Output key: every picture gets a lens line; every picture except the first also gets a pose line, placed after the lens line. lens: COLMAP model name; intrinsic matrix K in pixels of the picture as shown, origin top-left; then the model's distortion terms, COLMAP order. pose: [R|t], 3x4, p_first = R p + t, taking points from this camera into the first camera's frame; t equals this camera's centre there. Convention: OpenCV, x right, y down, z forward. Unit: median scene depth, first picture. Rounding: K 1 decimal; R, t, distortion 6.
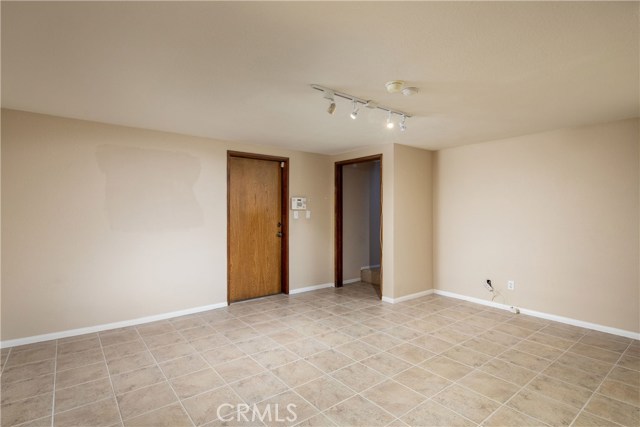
lens RADIAL K [[322.4, 0, 320.0], [0, 322.4, 213.5], [0, 0, 1]] dist [0.000347, -0.000193]
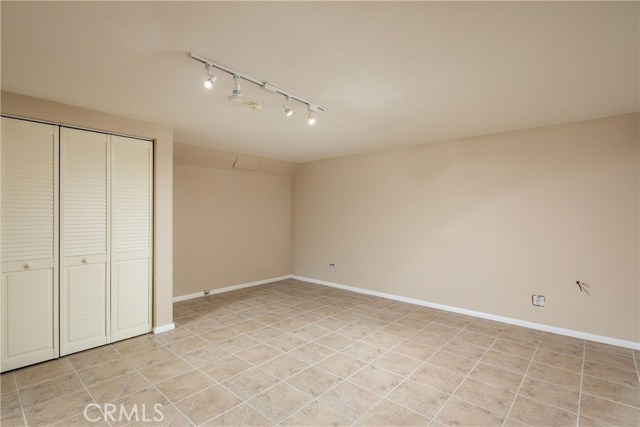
lens RADIAL K [[309.1, 0, 320.0], [0, 309.1, 213.5], [0, 0, 1]] dist [0.000018, -0.000149]
pose [[-0.986499, -0.003361, -0.163735, 0.165367], [-0.004835, 0.999951, 0.008600, -0.013812], [0.163698, 0.009275, -0.986467, 1.962542]]
